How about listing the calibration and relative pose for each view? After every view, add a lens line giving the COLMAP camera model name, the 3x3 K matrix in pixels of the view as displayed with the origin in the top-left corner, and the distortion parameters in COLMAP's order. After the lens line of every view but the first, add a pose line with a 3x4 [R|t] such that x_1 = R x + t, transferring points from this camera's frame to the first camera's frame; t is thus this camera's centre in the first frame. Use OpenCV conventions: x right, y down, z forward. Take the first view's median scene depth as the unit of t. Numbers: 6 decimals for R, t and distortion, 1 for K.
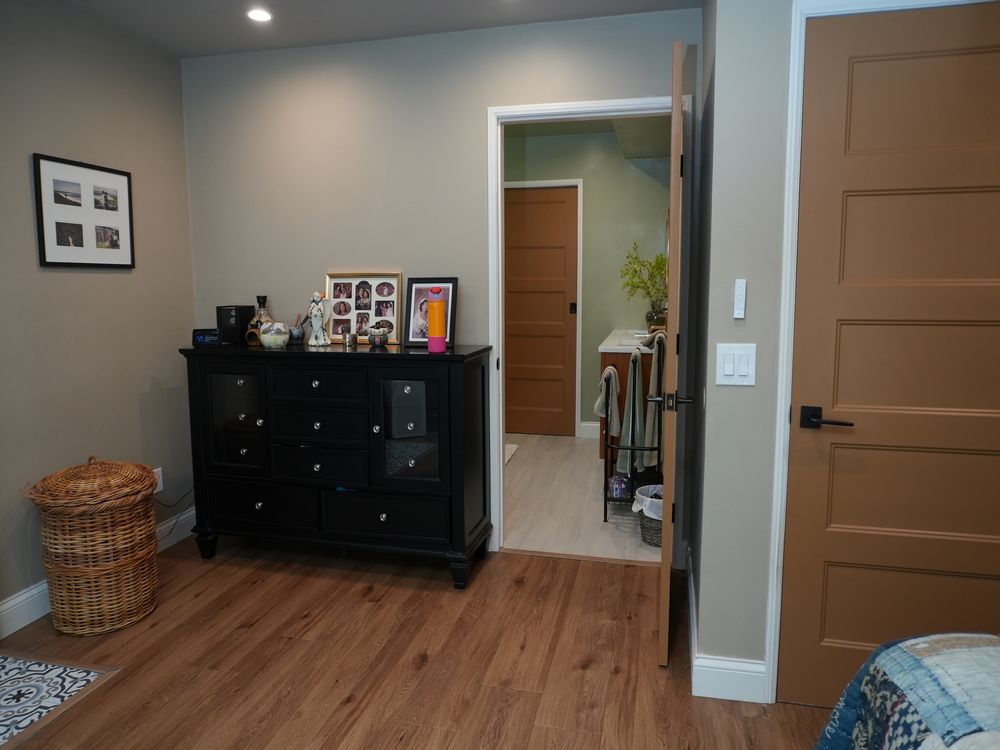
lens RADIAL K [[751.0, 0, 496.2], [0, 751.0, 374.0], [0, 0, 1]] dist [-0.065886, 0.044648]
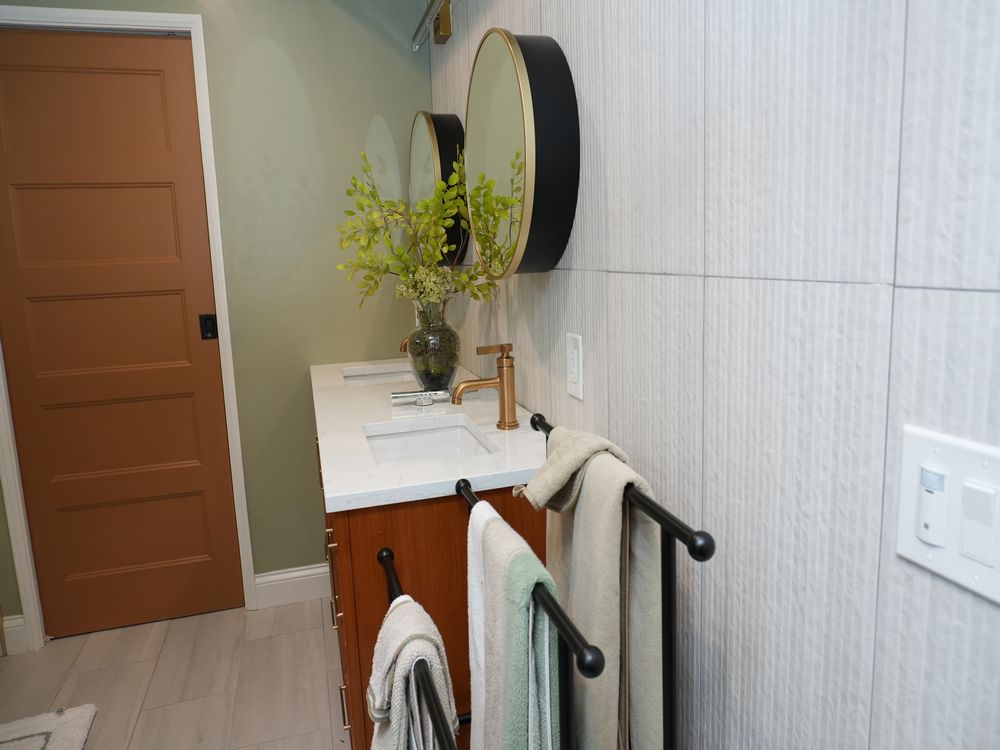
lens RADIAL K [[809.7, 0, 502.5], [0, 809.7, 381.6], [0, 0, 1]] dist [-0.050921, -0.007379]
pose [[0.890969, -0.109874, 0.440570, 0.047628], [0.095642, 0.993925, 0.054458, -0.066296], [-0.443877, -0.006384, 0.896065, 0.523125]]
